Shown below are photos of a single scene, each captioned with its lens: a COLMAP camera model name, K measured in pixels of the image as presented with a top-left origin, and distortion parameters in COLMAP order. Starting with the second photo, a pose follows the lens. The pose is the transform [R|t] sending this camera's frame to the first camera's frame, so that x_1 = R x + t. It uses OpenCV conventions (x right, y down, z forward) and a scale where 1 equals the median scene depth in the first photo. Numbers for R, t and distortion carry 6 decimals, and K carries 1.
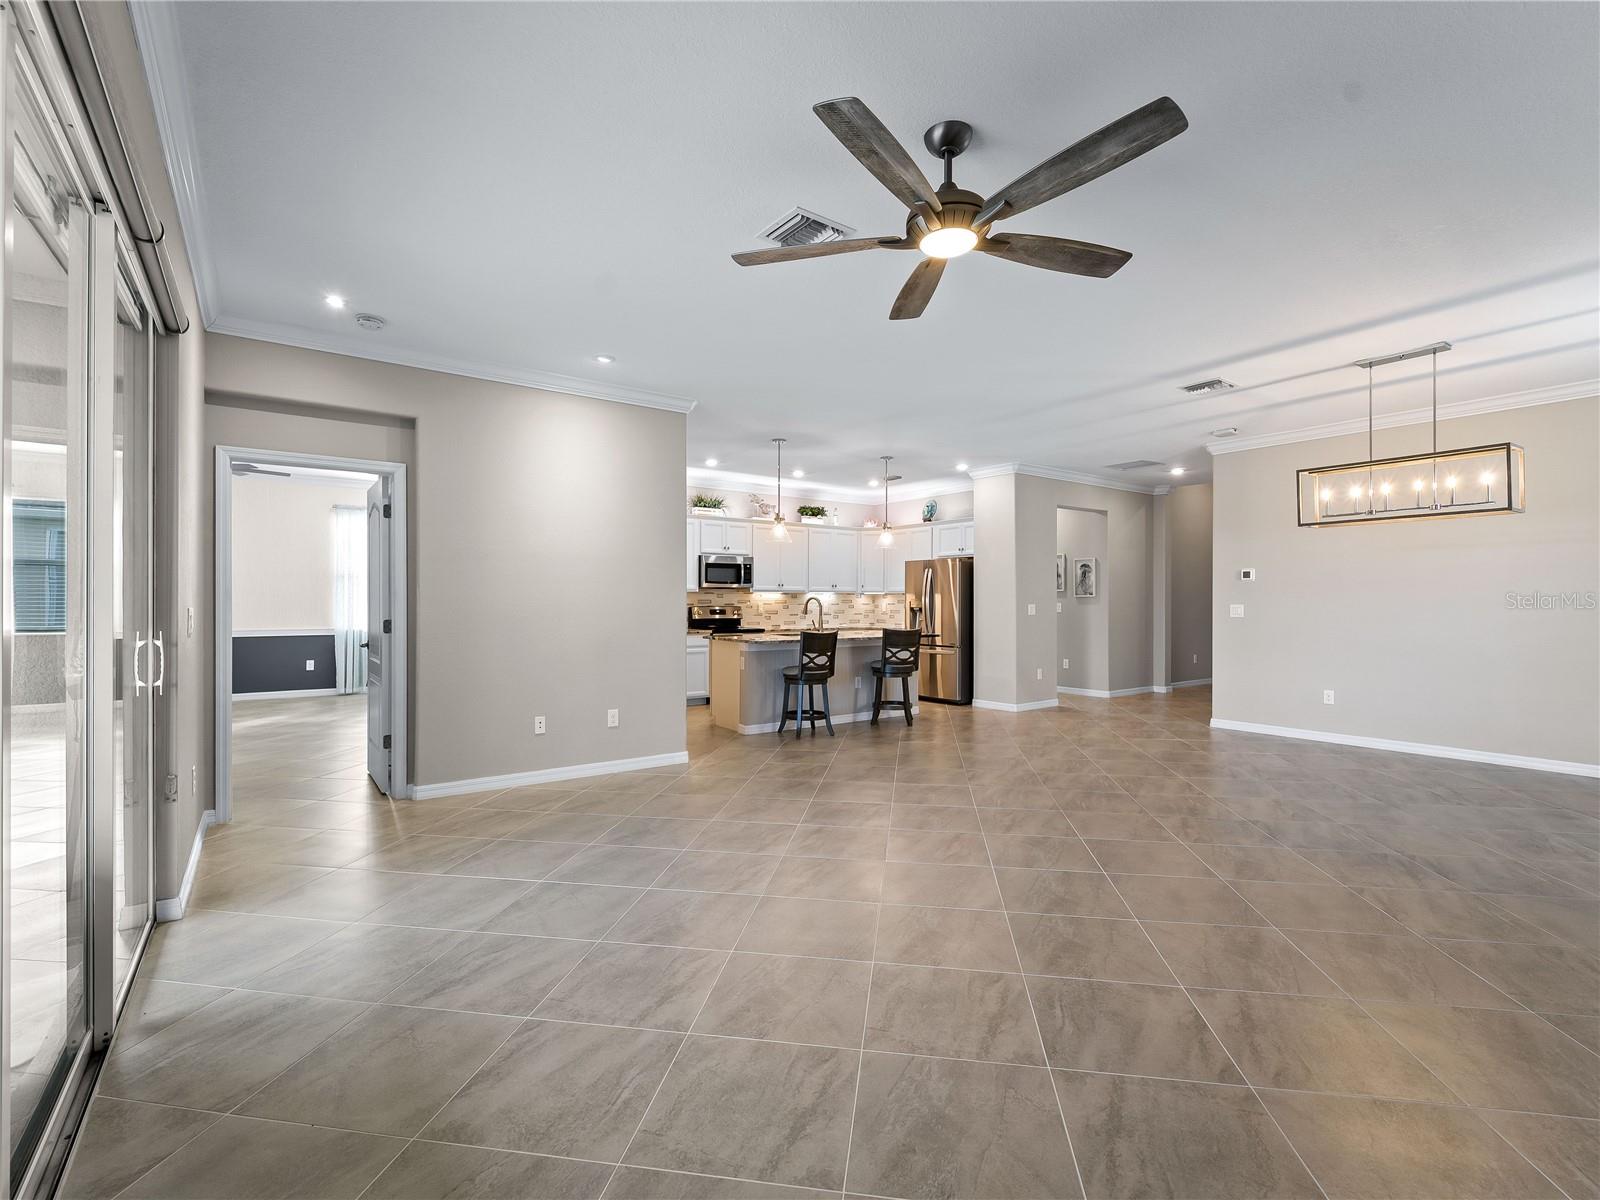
lens RADIAL K [[736.5, 0, 808.6], [0, 736.5, 593.3], [0, 0, 1]] dist [-0.003806, 0.000186]
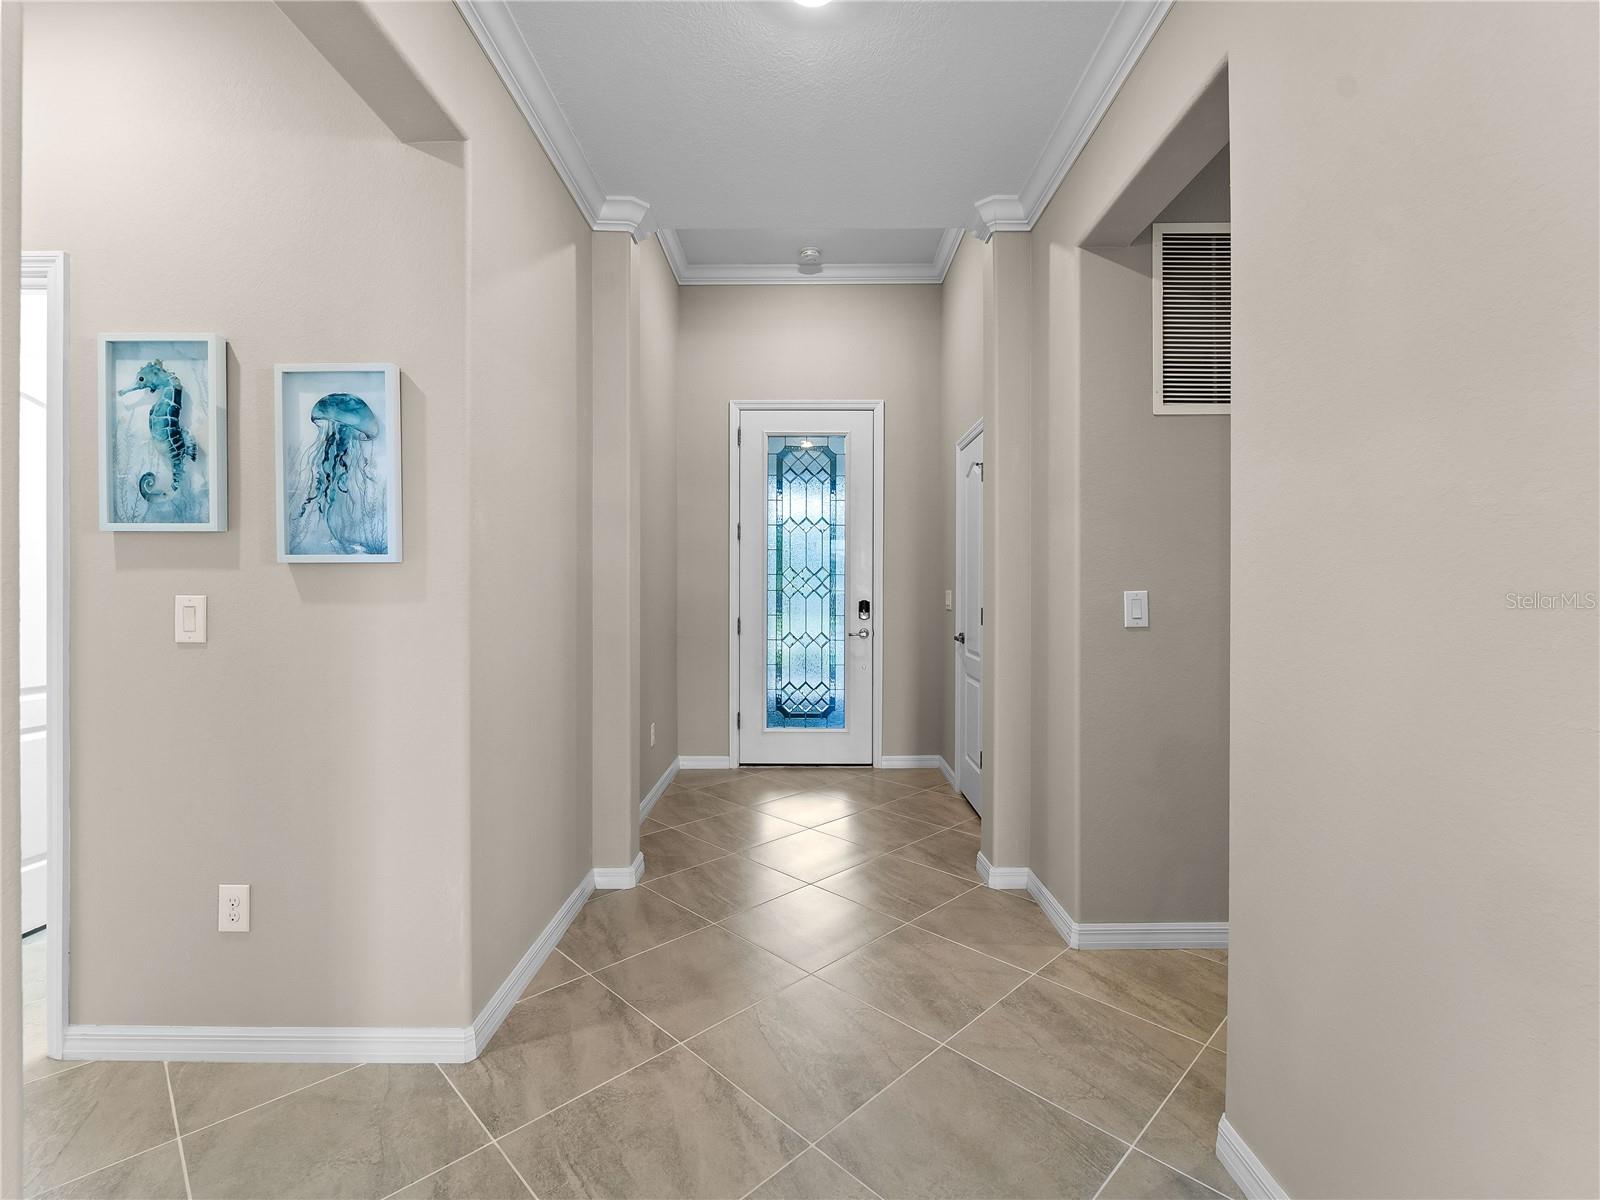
lens RADIAL K [[736.5, 0, 804.6], [0, 736.5, 597.9], [0, 0, 1]] dist [-0.003806, 0.000186]
pose [[0.598476, -0.008607, 0.801095, 0.323380], [-0.012190, 0.999729, 0.019848, 0.009668], [-0.801048, -0.021644, 0.598208, 0.866829]]
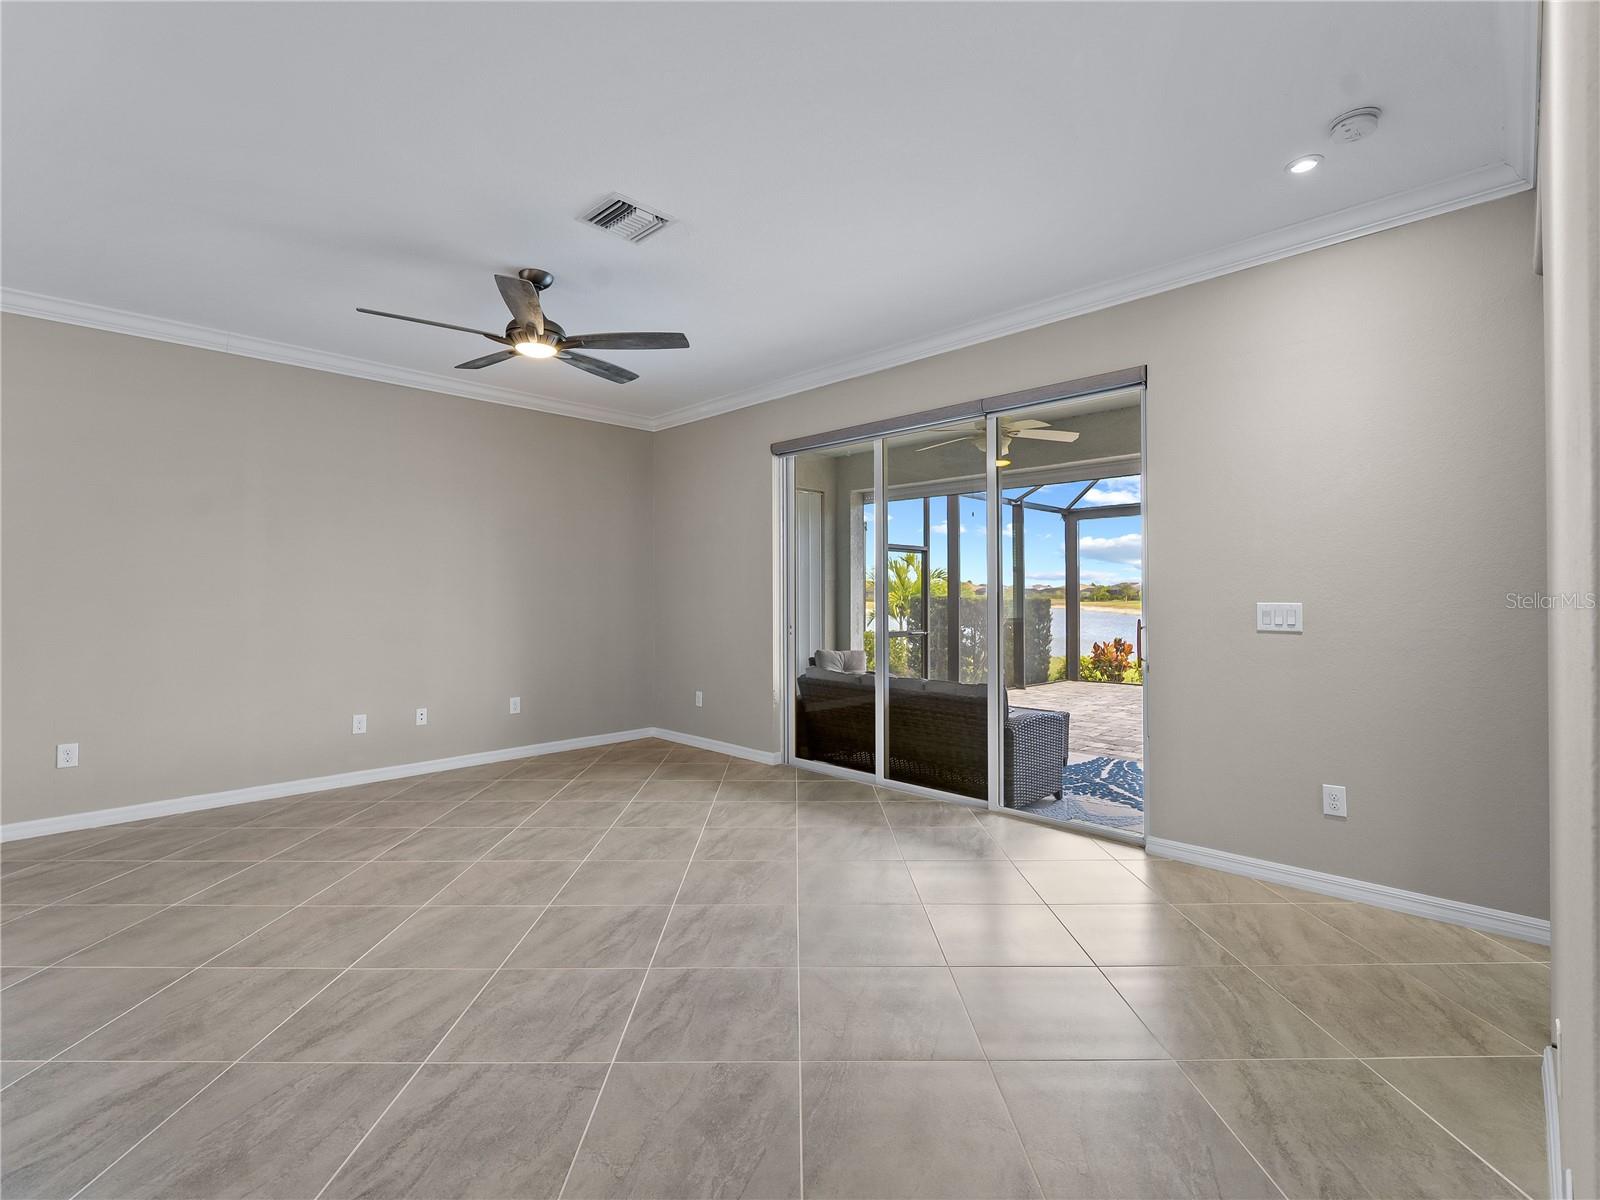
lens RADIAL K [[736.5, 0, 791.8], [0, 736.5, 590.6], [0, 0, 1]] dist [-0.003806, 0.000186]
pose [[-0.988932, -0.002332, -0.148352, -0.026304], [0.000324, 0.999840, -0.017881, 0.007485], [0.148370, -0.017731, -0.988773, 0.696143]]
